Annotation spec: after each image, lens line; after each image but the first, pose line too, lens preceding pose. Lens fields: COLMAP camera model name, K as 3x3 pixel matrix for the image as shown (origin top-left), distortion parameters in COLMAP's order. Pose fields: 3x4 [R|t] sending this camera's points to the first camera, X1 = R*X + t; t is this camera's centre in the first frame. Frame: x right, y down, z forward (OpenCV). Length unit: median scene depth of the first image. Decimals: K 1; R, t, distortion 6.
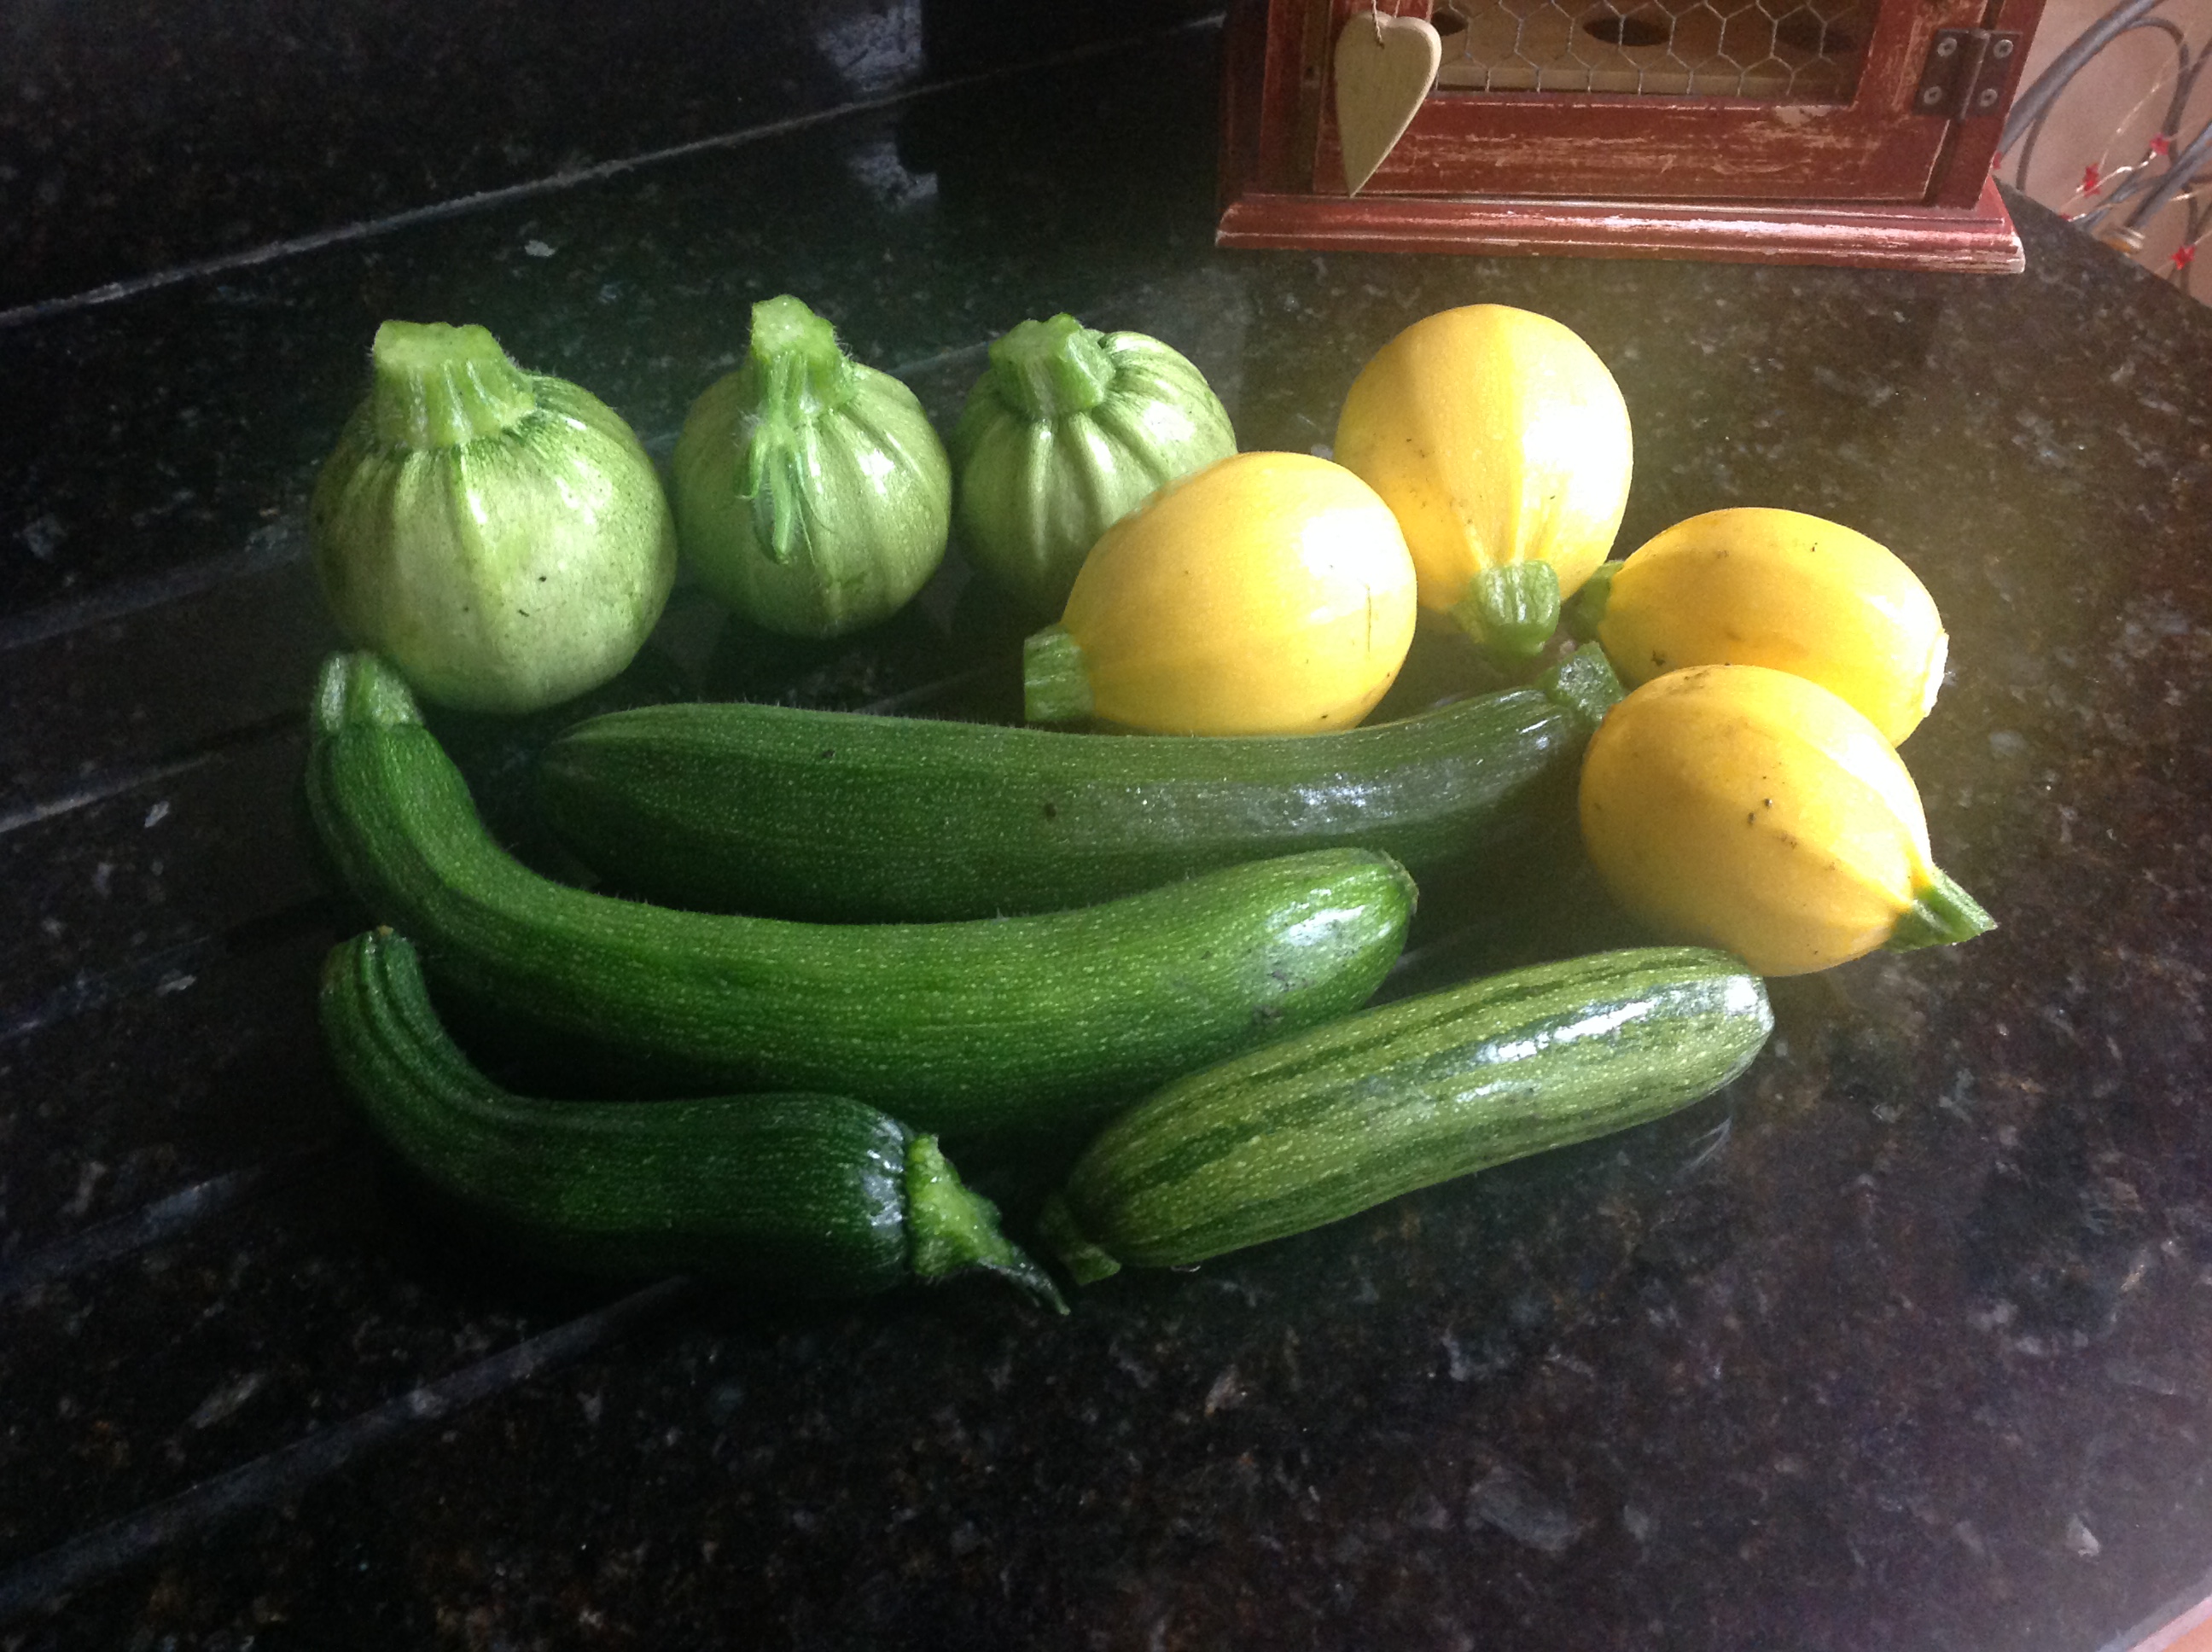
lens RADIAL K [[2106.1, 0, 1106.0], [0, 2106.1, 826.0], [0, 0, 1]] dist [0.118767, -0.238614]
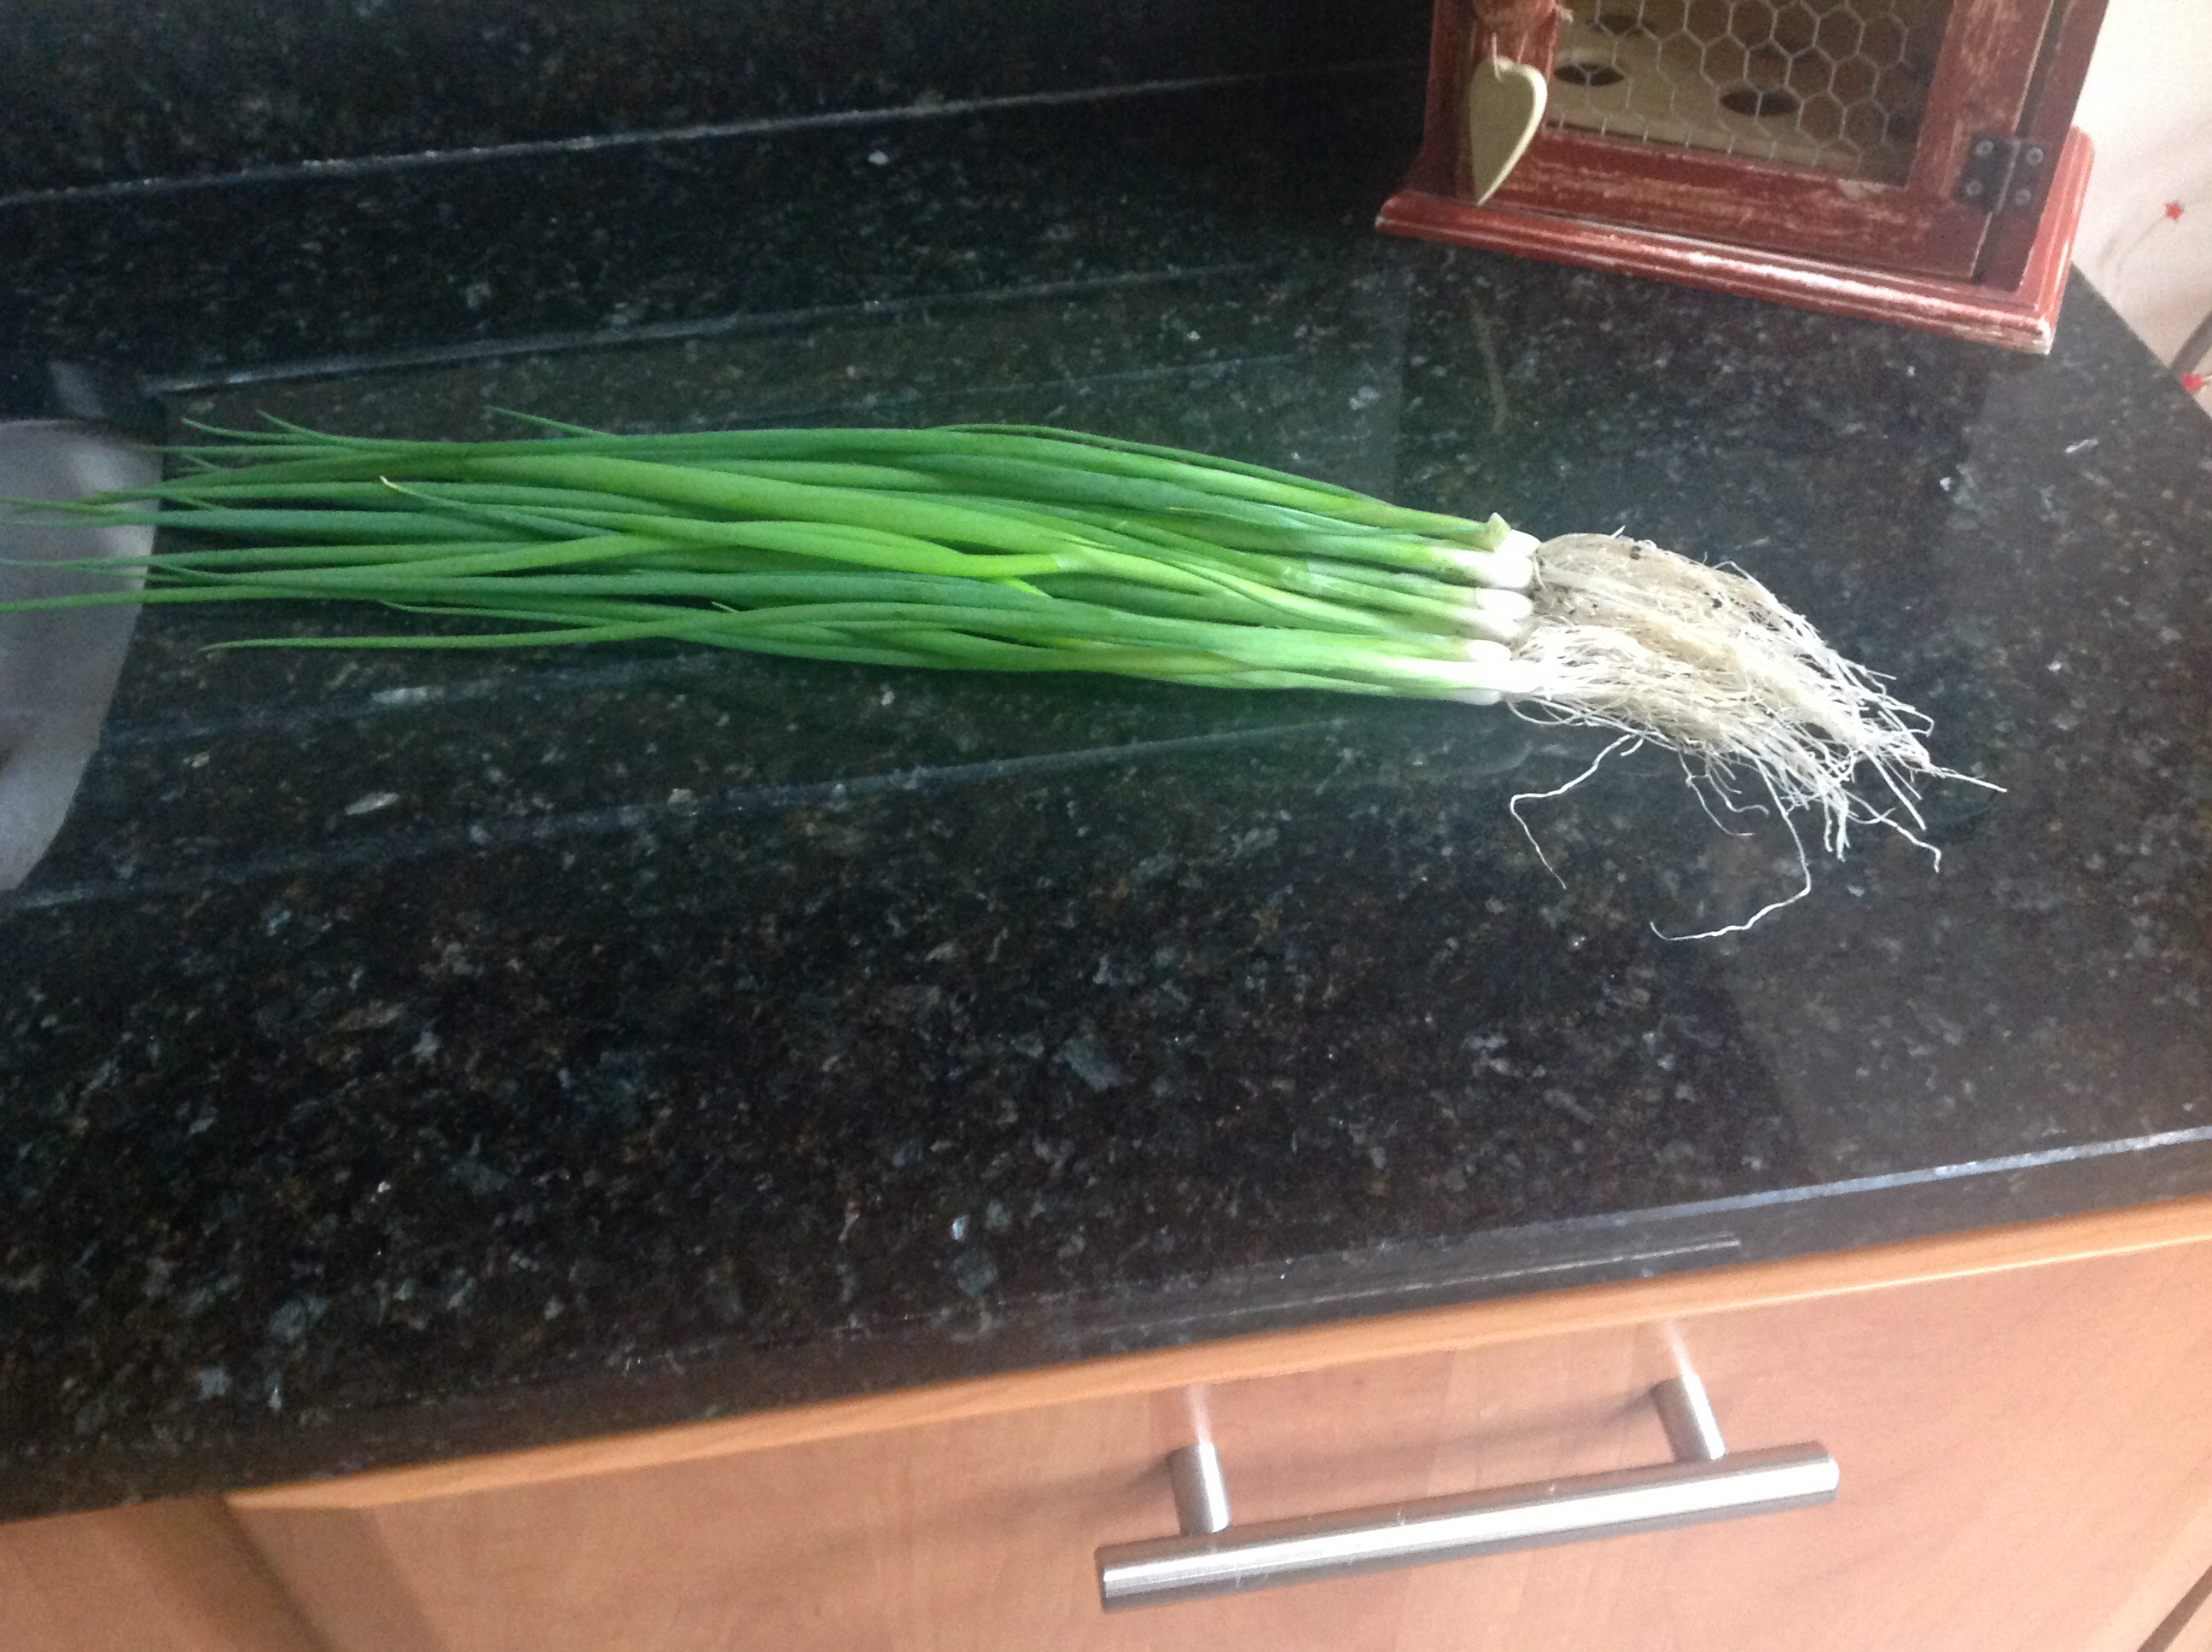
lens RADIAL K [[2106.1, 0, 1106.0], [0, 2106.1, 826.0], [0, 0, 1]] dist [0.118767, -0.238614]
pose [[0.936385, 0.223189, -0.270868, 0.328176], [-0.223330, 0.974259, 0.030721, 0.066889], [0.270752, 0.031726, 0.962126, -0.238303]]
